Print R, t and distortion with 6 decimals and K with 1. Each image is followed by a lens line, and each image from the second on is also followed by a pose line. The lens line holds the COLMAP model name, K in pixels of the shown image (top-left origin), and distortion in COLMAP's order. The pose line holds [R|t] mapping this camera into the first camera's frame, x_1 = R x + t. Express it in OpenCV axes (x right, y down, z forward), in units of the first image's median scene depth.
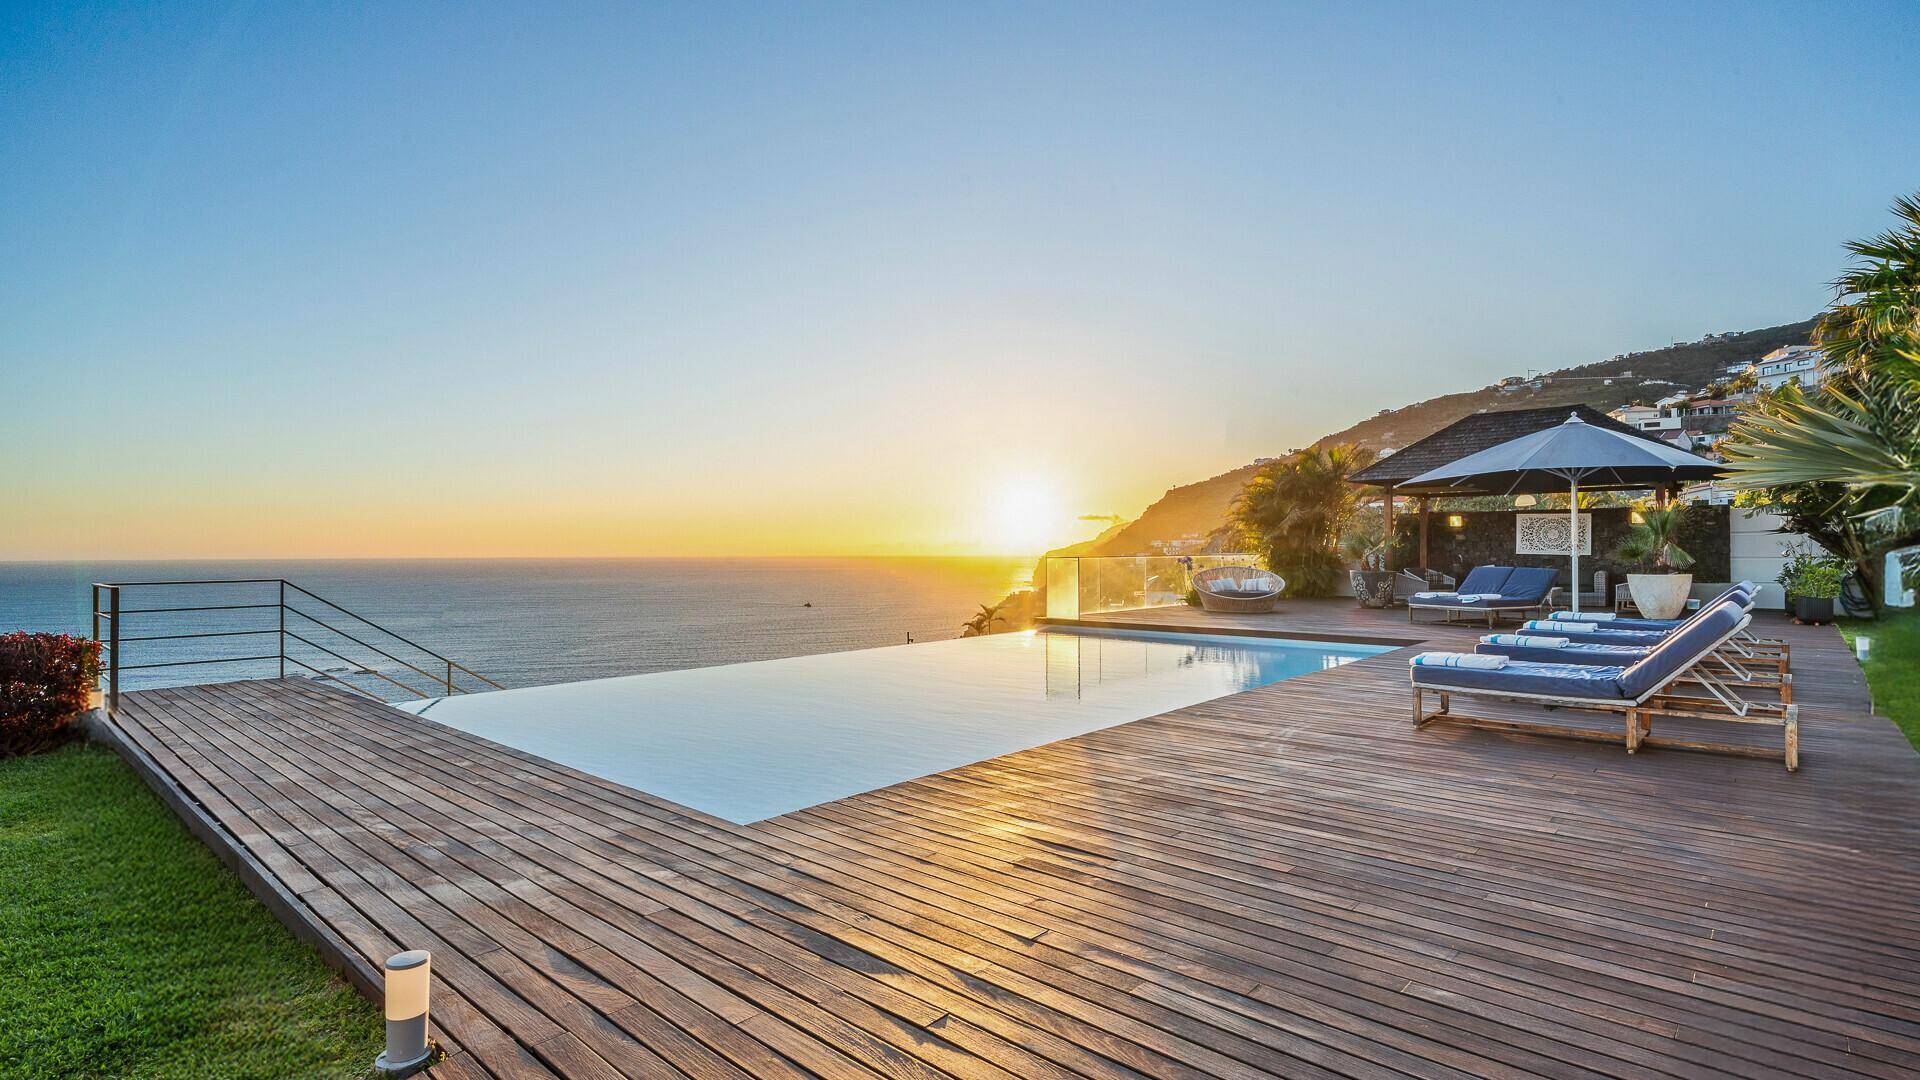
lens RADIAL K [[1021.2, 0, 990.7], [0, 1021.2, 541.1], [0, 0, 1]] dist [-0.004296, -0.000654]
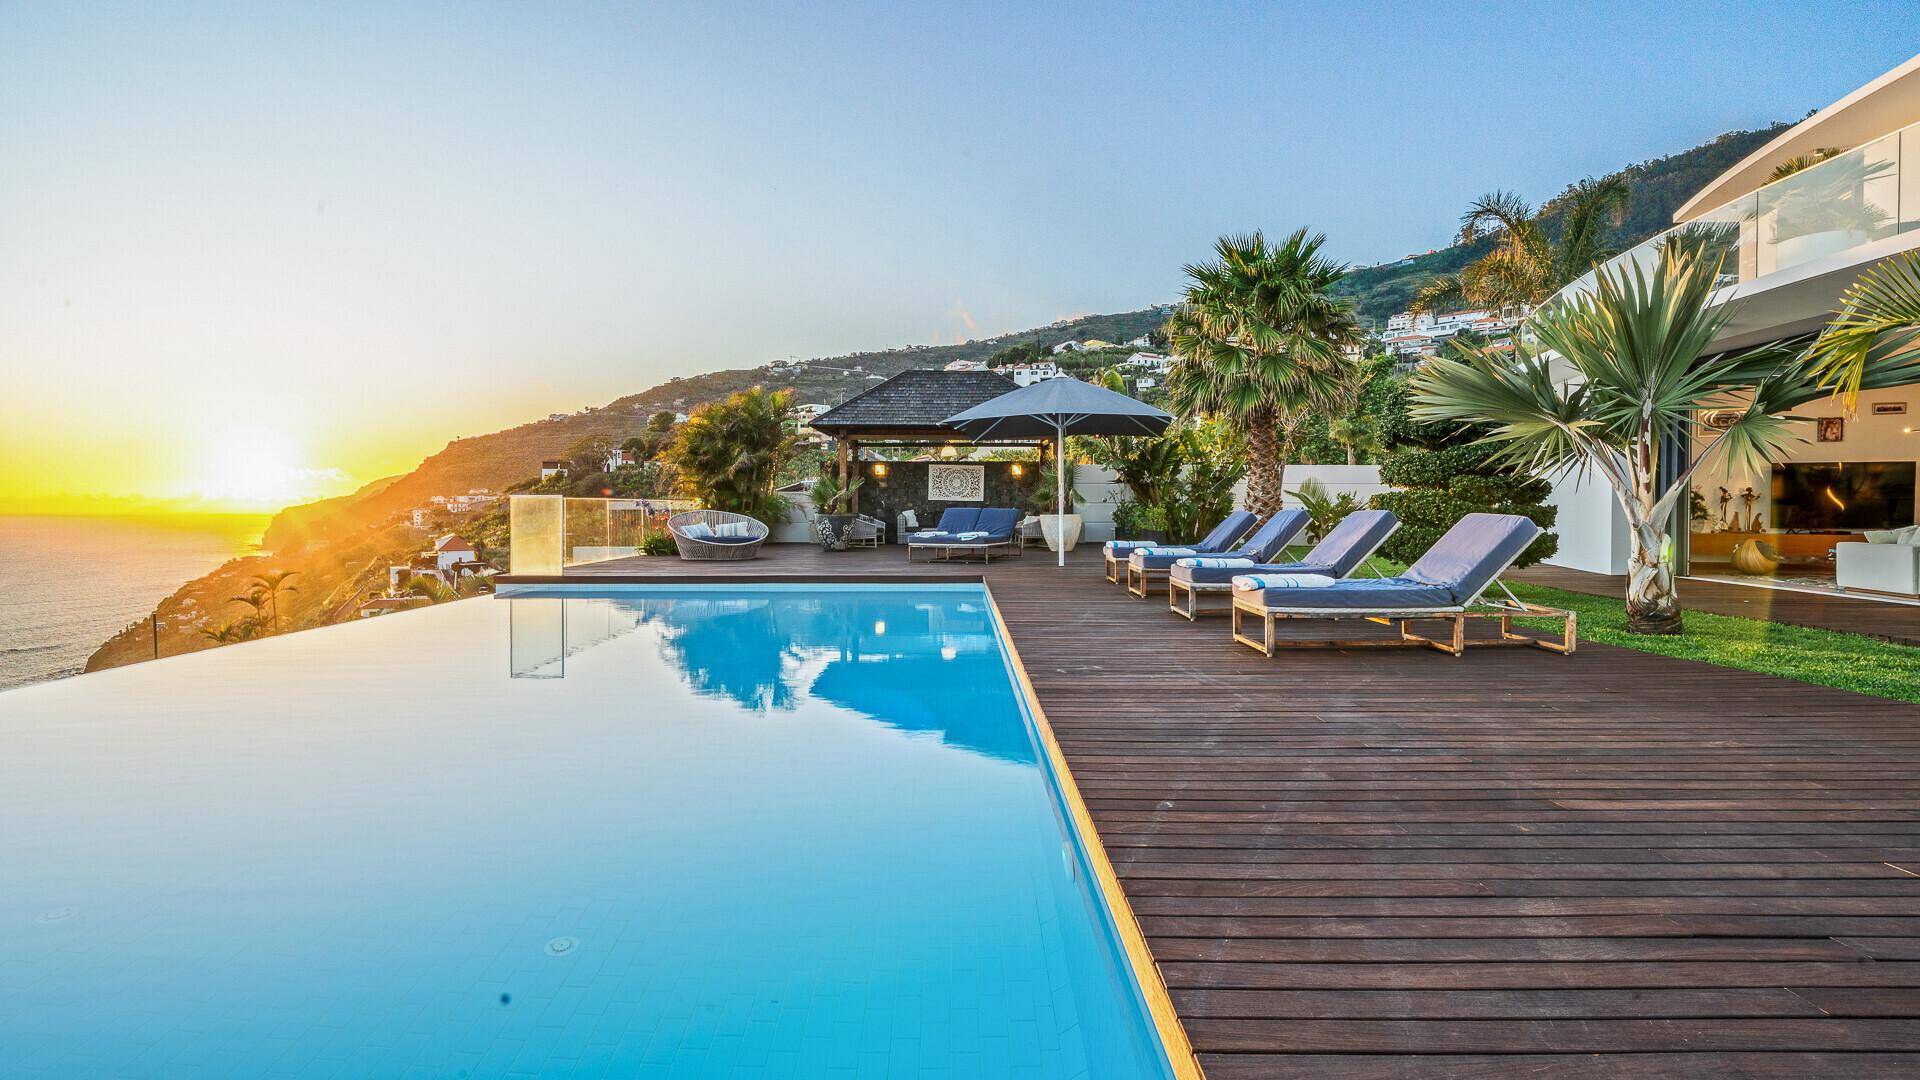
lens RADIAL K [[901.8, 0, 965.3], [0, 901.8, 521.8], [0, 0, 1]] dist [0.003784, 0.000555]
pose [[0.720450, -0.007294, 0.693468, -0.152217], [-0.005021, 0.999864, 0.015733, 0.021071], [-0.693488, -0.014817, 0.720316, 0.258267]]
